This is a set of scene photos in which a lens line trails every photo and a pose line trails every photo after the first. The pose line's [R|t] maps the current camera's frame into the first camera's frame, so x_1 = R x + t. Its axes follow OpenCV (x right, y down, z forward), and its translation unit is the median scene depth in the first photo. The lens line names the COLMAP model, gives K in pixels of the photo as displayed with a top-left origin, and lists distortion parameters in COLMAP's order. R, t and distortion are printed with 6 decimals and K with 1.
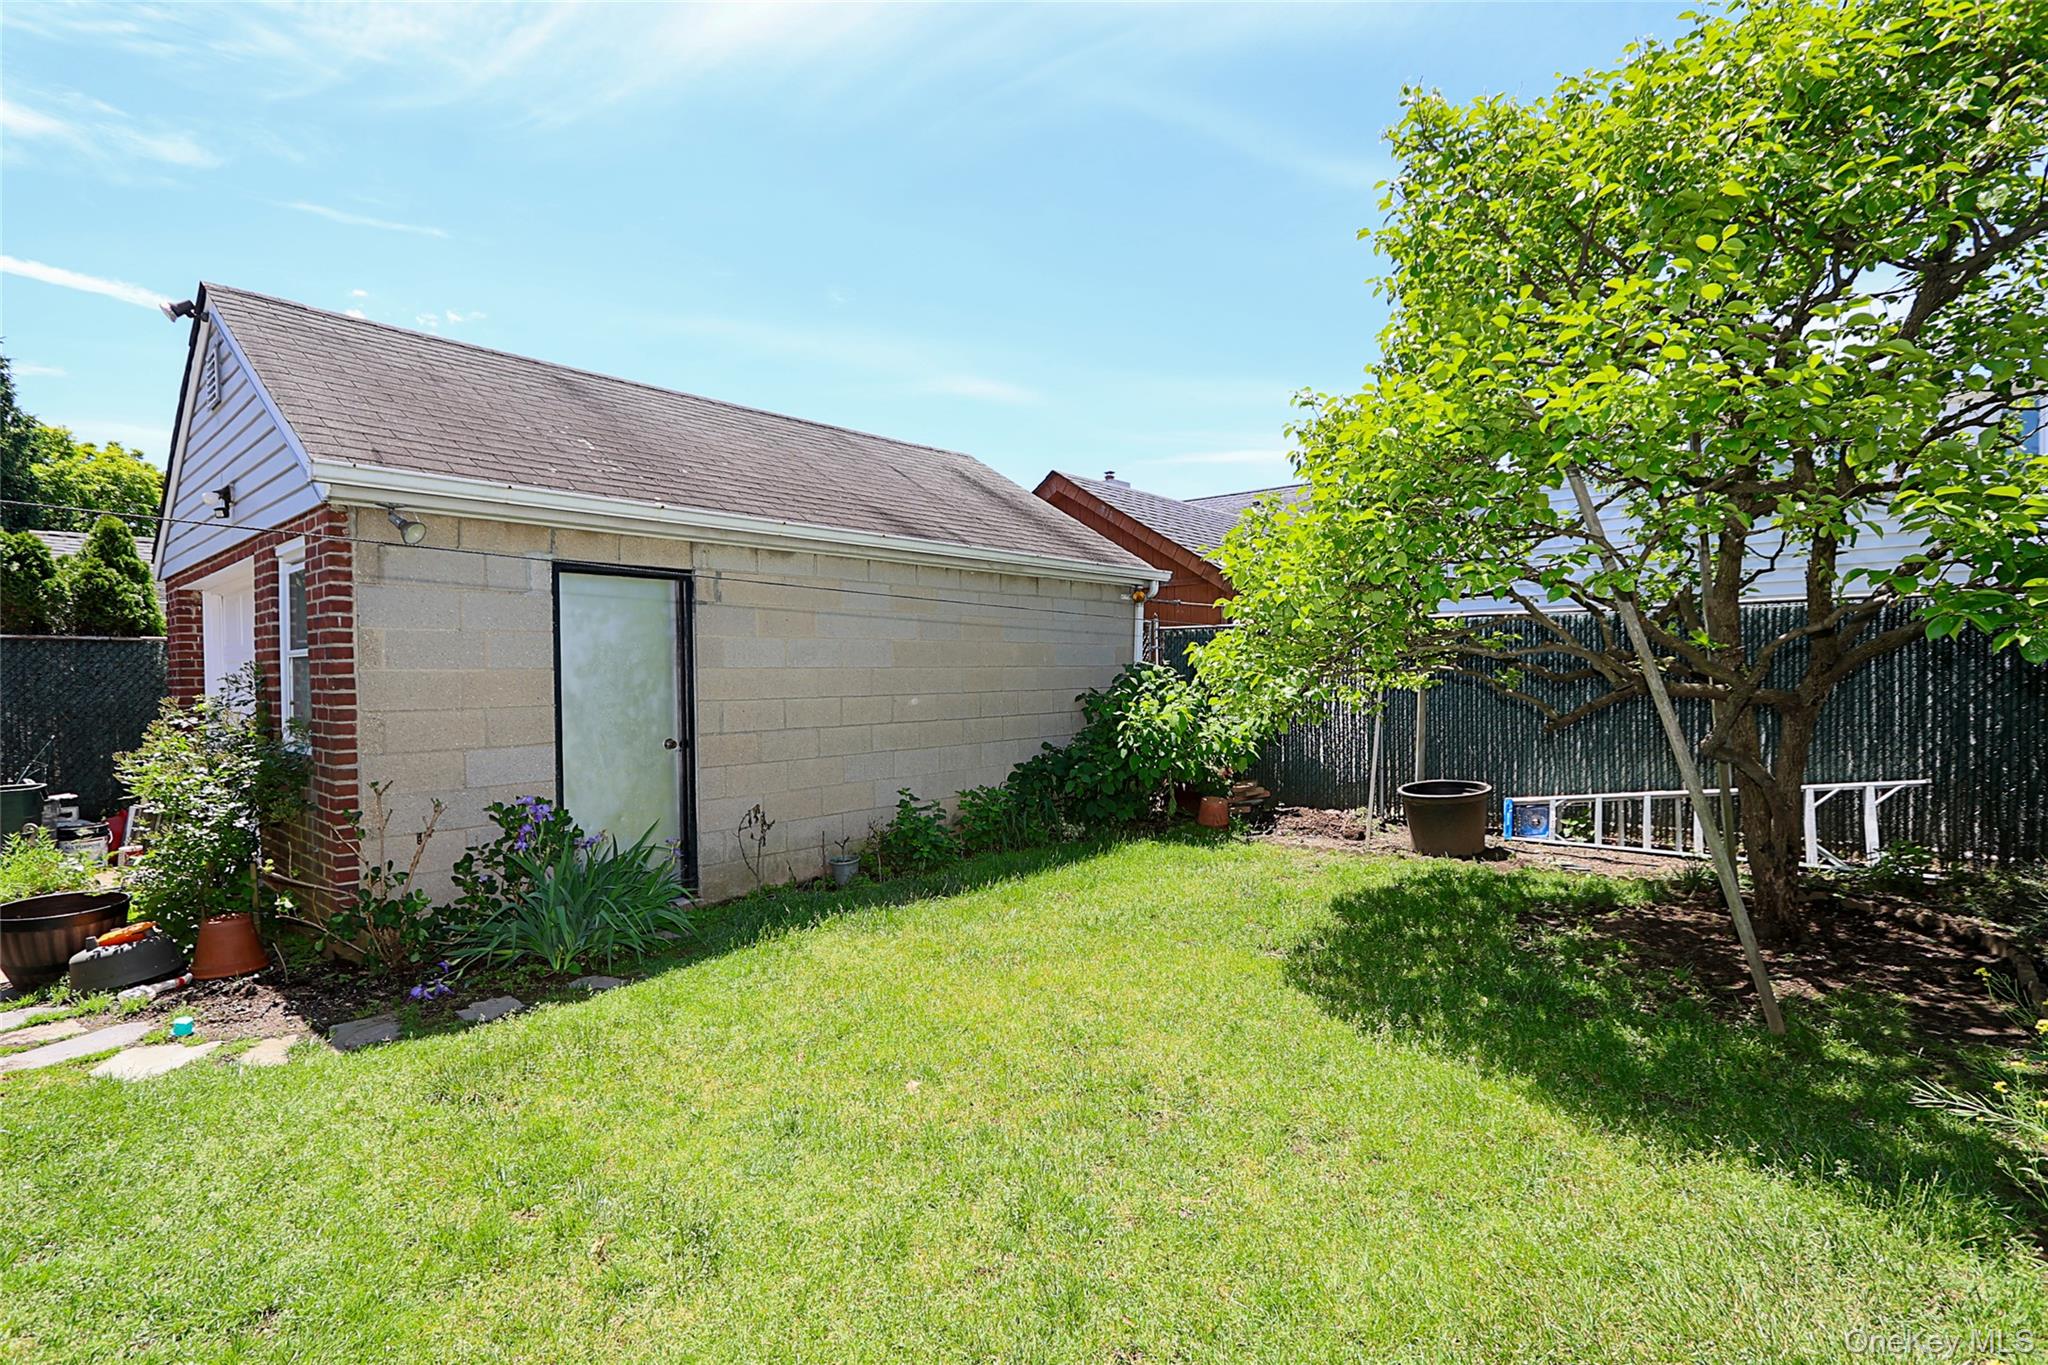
lens RADIAL K [[966.5, 0, 1028.5], [0, 966.5, 659.5], [0, 0, 1]] dist [-0.011039, -0.000554]
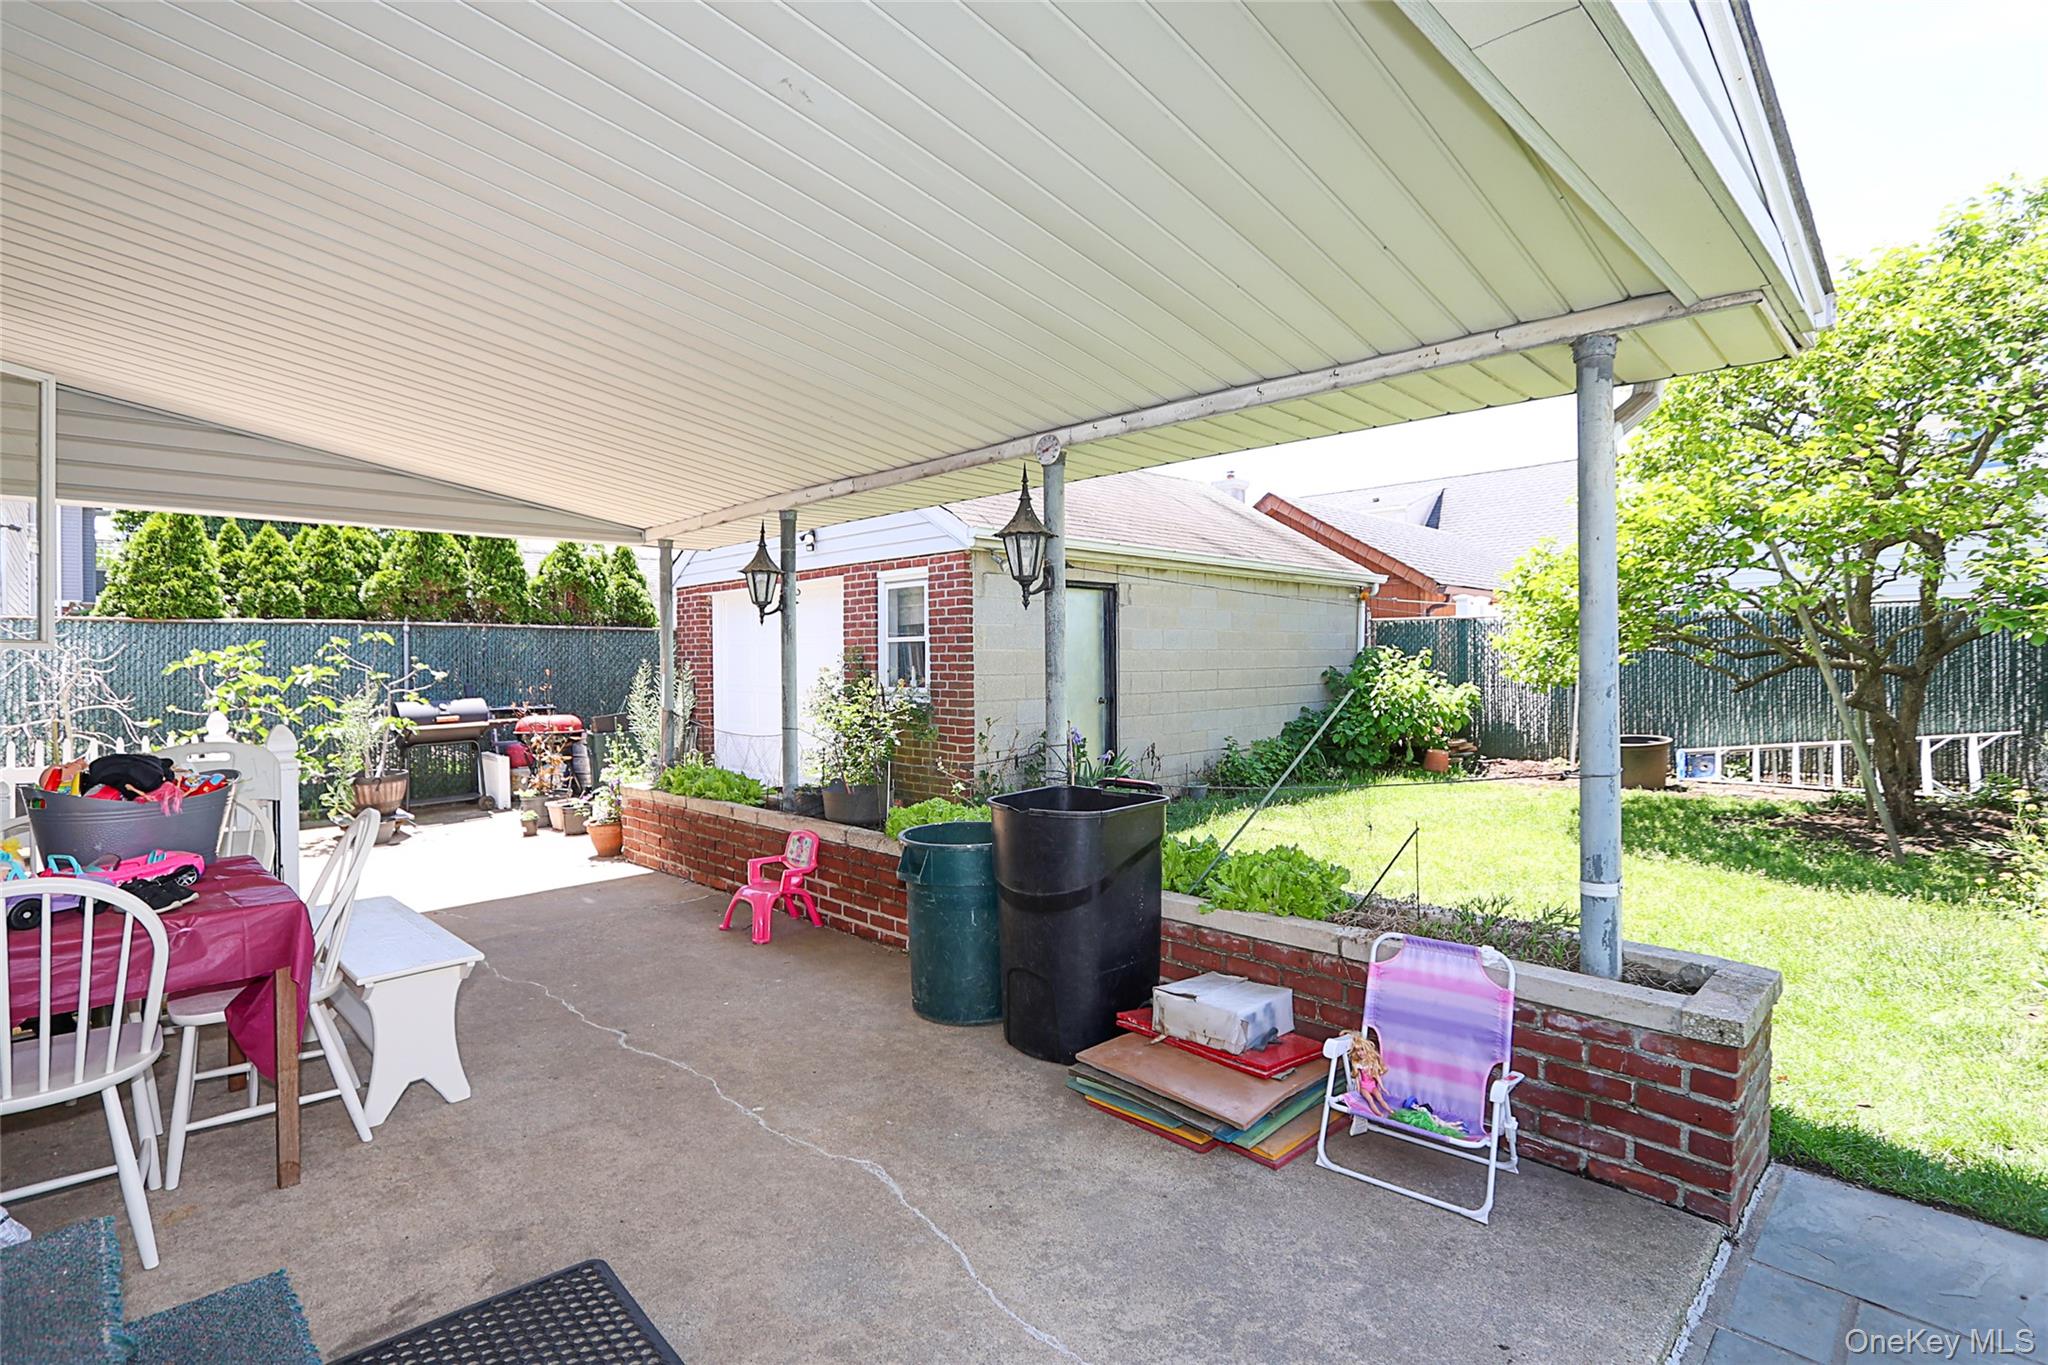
lens RADIAL K [[944.7, 0, 1022.3], [0, 944.7, 635.6], [0, 0, 1]] dist [-0.007909, -0.000371]
pose [[0.996041, -0.000181, -0.088892, -0.328778], [-0.000756, 0.999944, -0.010510, 0.002630], [0.088889, 0.010536, 0.995986, -0.420304]]
